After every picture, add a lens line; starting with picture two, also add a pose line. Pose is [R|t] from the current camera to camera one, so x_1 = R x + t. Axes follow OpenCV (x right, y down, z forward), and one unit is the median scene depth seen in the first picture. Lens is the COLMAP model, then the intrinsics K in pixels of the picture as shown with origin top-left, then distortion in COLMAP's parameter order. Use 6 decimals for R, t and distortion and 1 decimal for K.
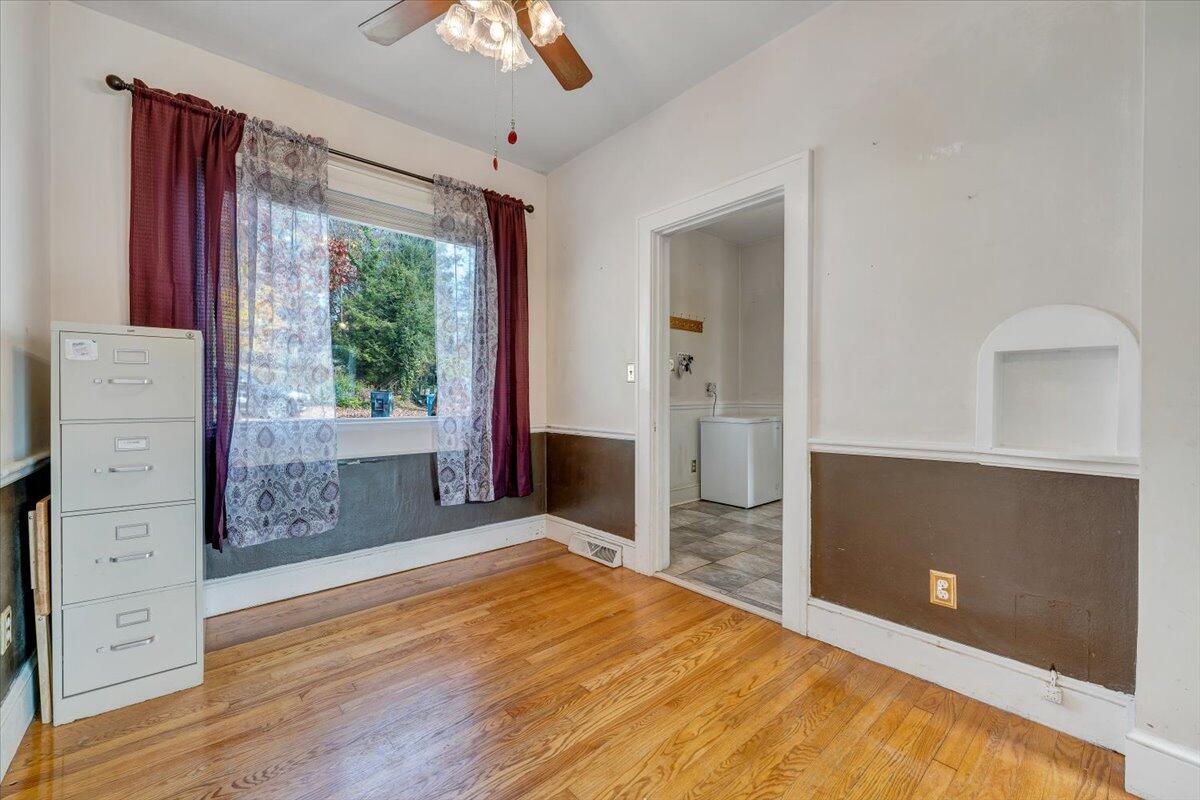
lens RADIAL K [[421.4, 0, 600.0], [0, 421.4, 400.0], [0, 0, 1]] dist [-0.000822, -0.000084]
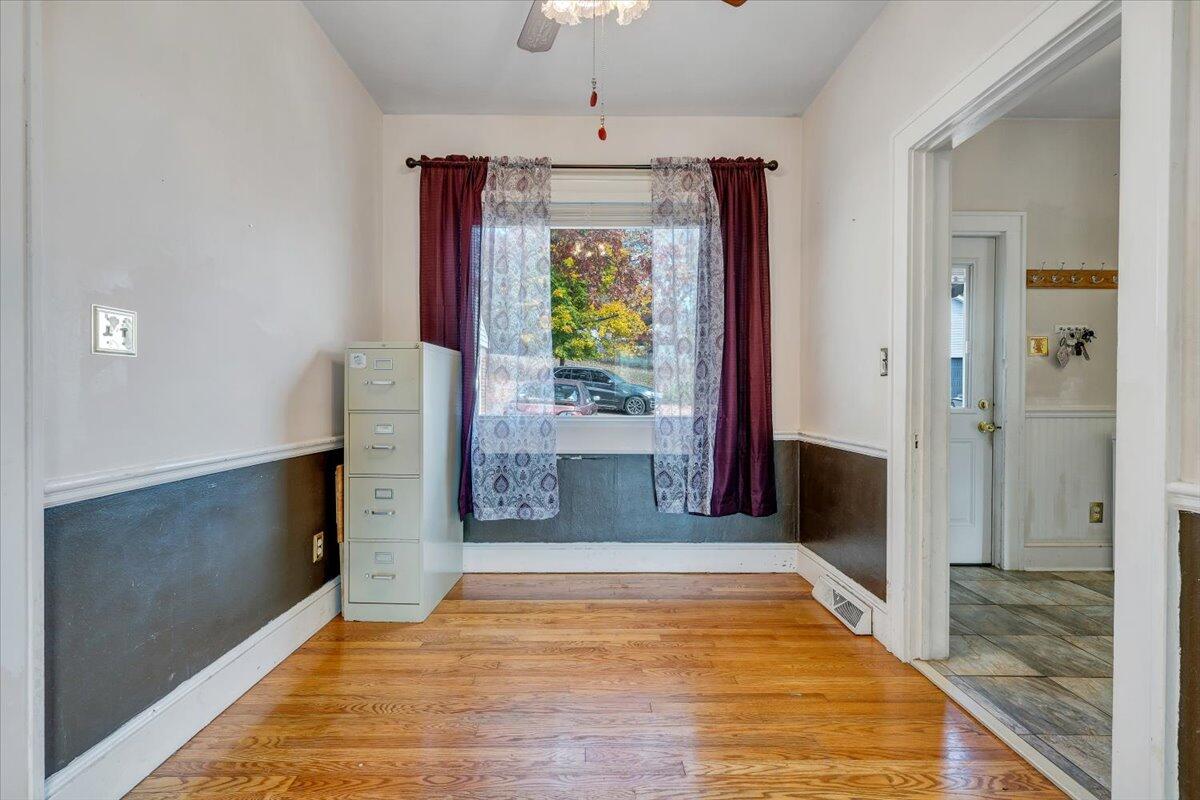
lens RADIAL K [[473.0, 0, 600.0], [0, 473.0, 400.0], [0, 0, 1]] dist [0.000799, -0.000084]
pose [[0.800594, 0.009217, -0.599136, 0.175027], [-0.008886, 0.999954, 0.003508, 0.000038], [0.599141, 0.002515, 0.800640, 0.098614]]
